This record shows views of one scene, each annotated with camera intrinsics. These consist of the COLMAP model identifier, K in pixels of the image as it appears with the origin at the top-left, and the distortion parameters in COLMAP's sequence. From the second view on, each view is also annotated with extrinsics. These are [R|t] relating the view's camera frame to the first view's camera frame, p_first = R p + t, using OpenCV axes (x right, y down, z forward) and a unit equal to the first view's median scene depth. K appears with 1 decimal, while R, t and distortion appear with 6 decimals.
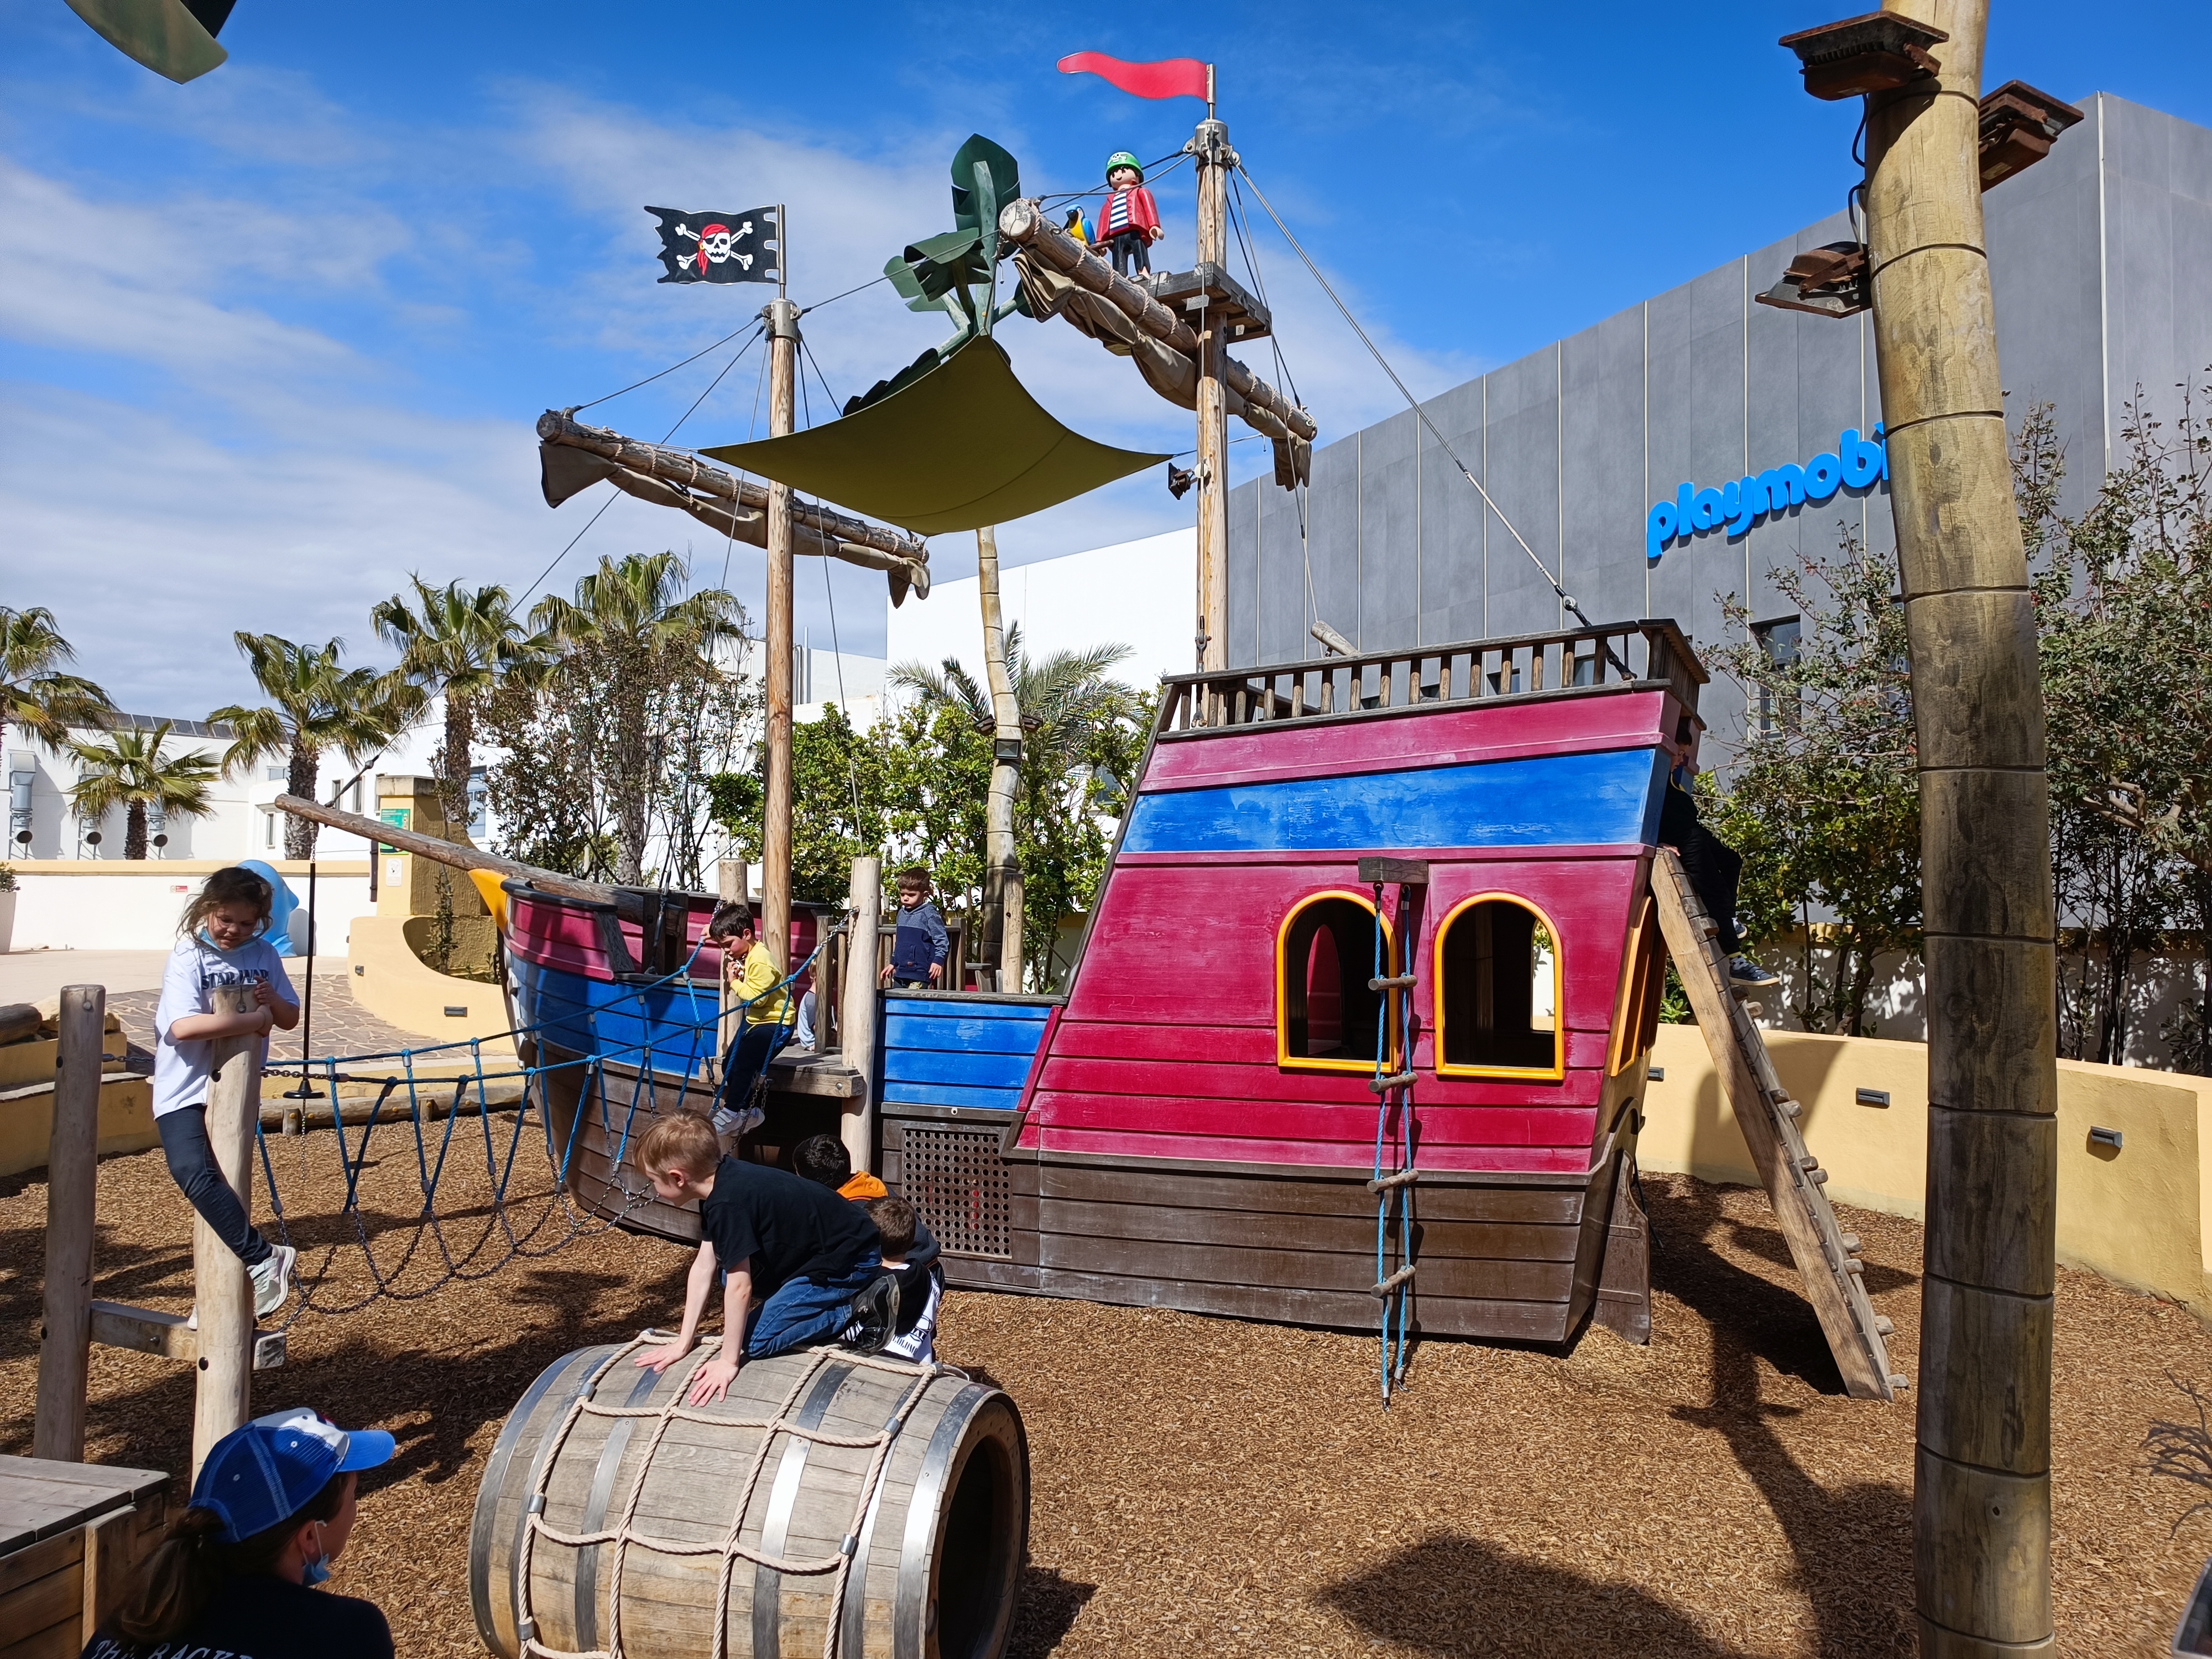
lens RADIAL K [[1600.9, 0, 1108.1], [0, 1600.9, 823.8], [0, 0, 1]] dist [0.045138, -0.047221]
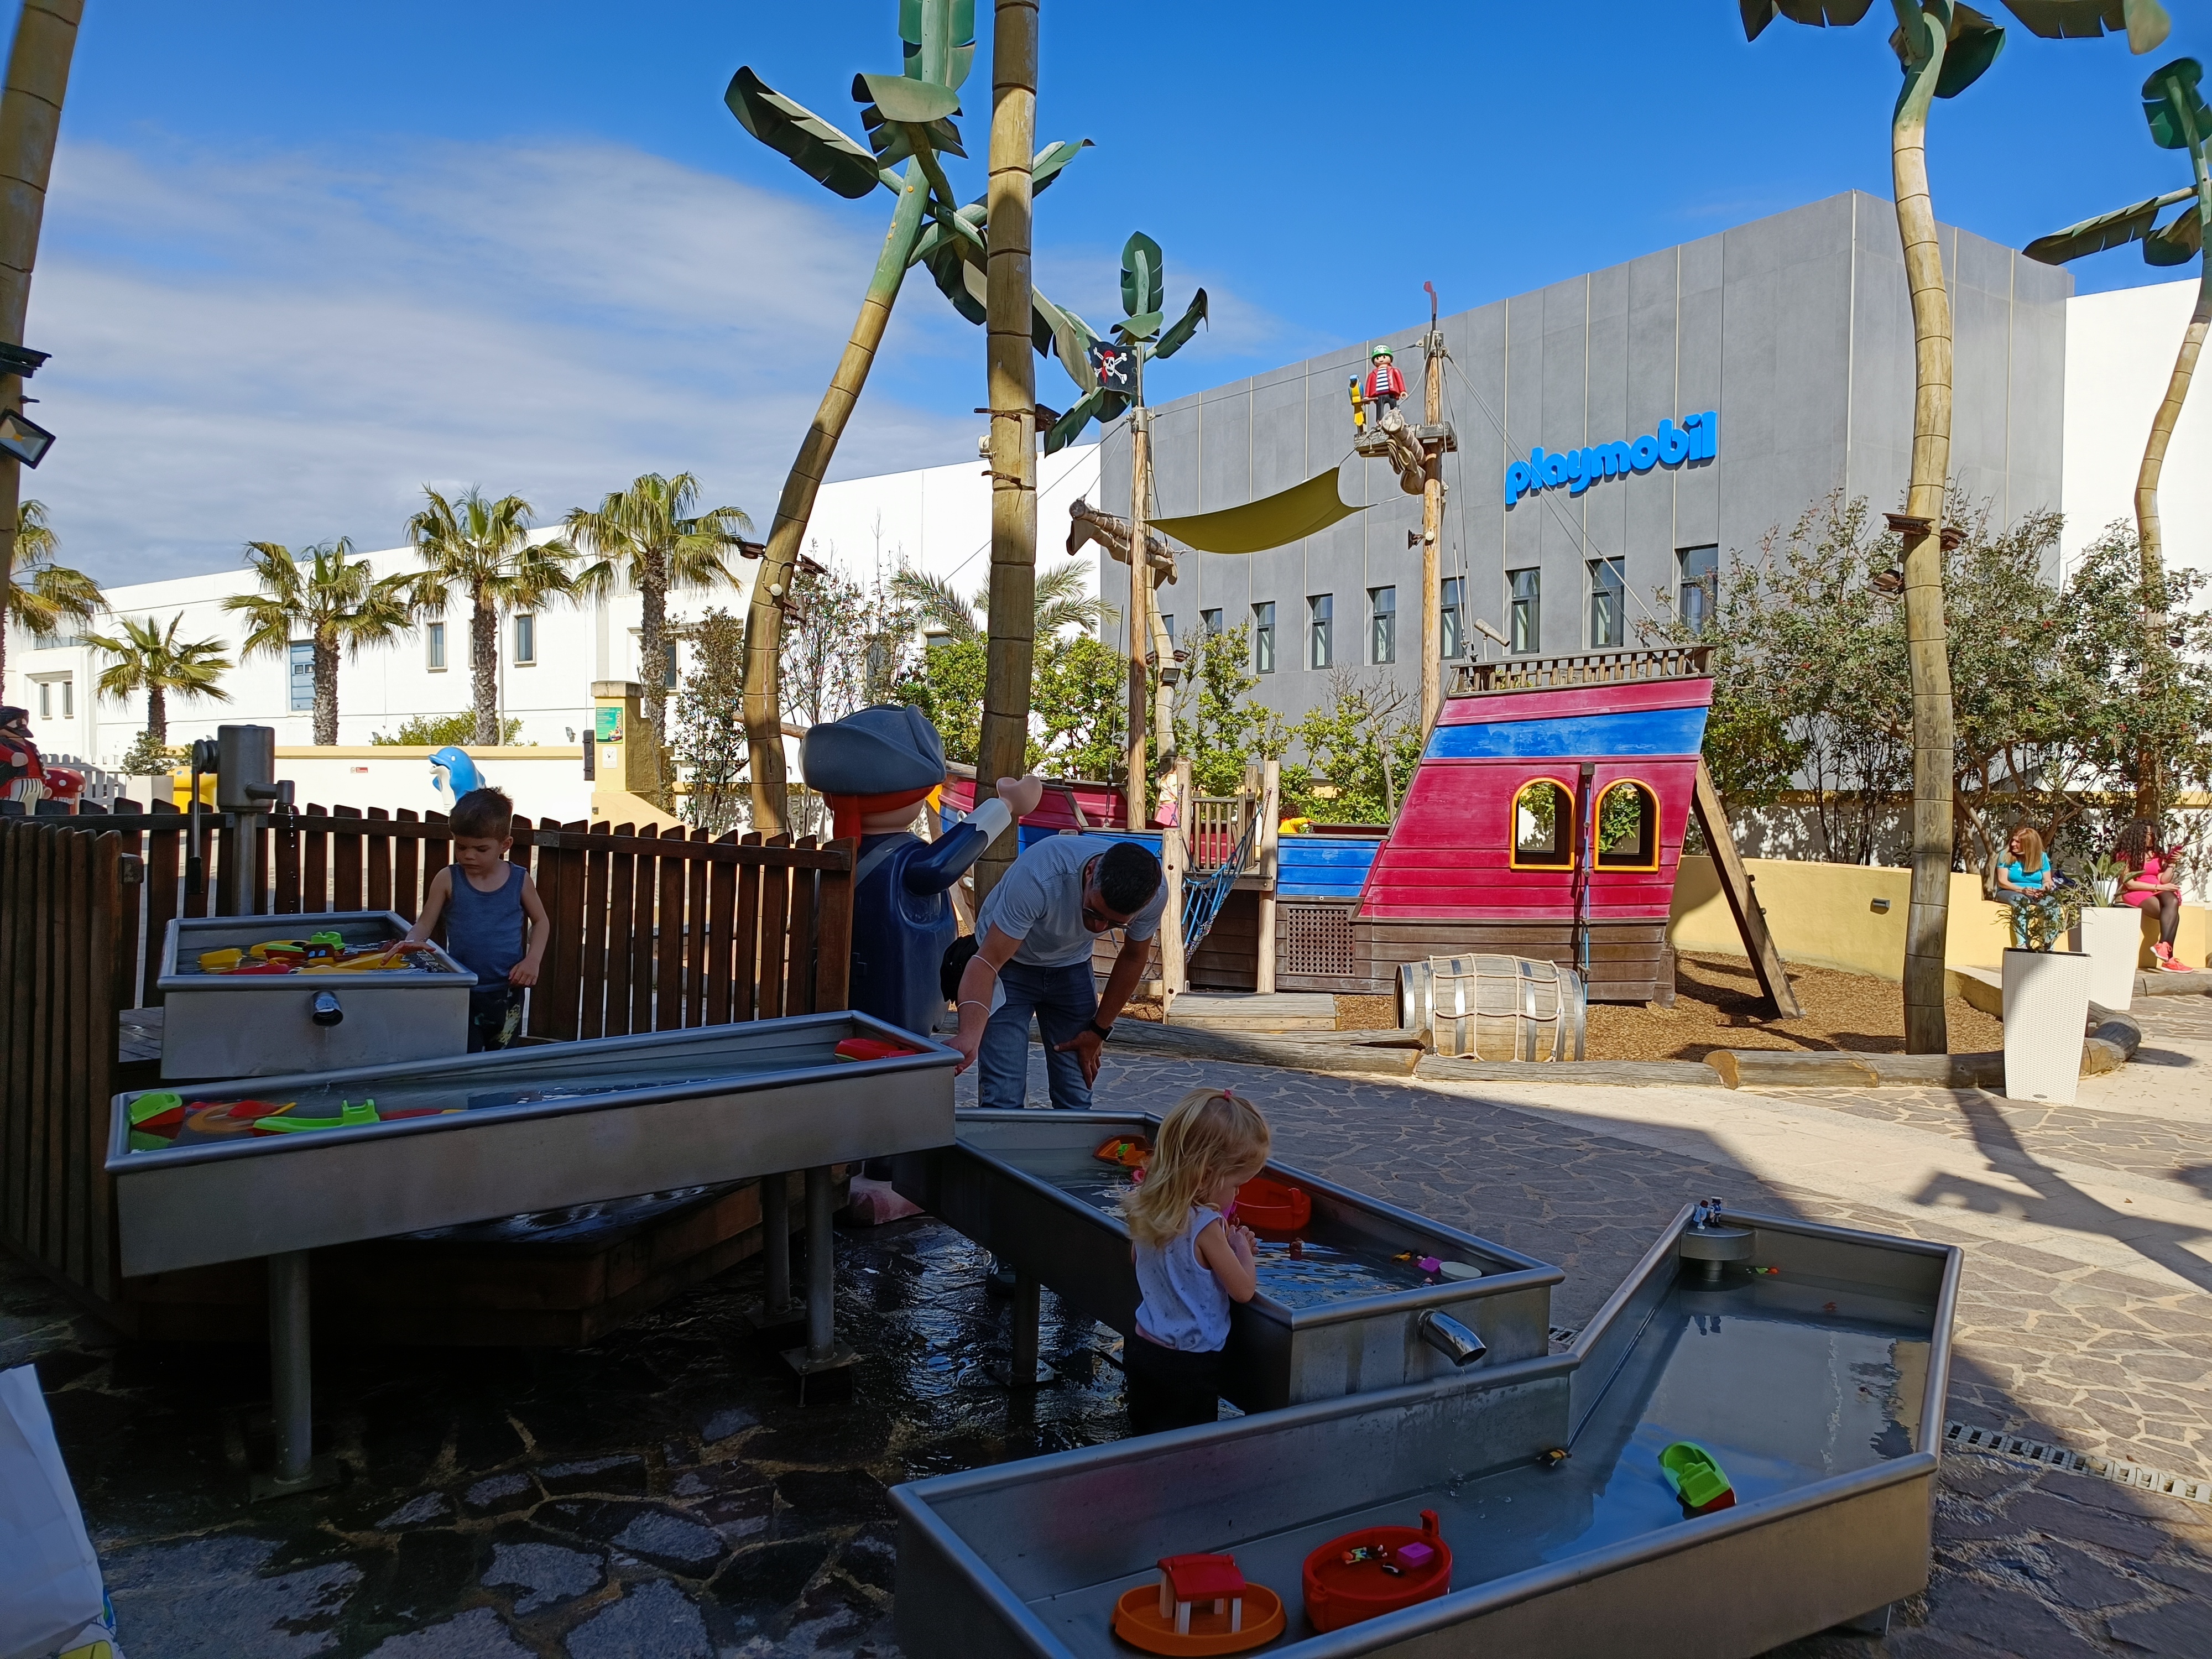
lens RADIAL K [[1544.5, 0, 1104.6], [0, 1544.5, 828.8], [0, 0, 1]] dist [0.000960, 0.003469]
pose [[0.989203, -0.012832, 0.145988, -0.624524], [-0.000230, 0.996022, 0.089111, -0.060235], [-0.146550, -0.088182, 0.985265, -0.730012]]
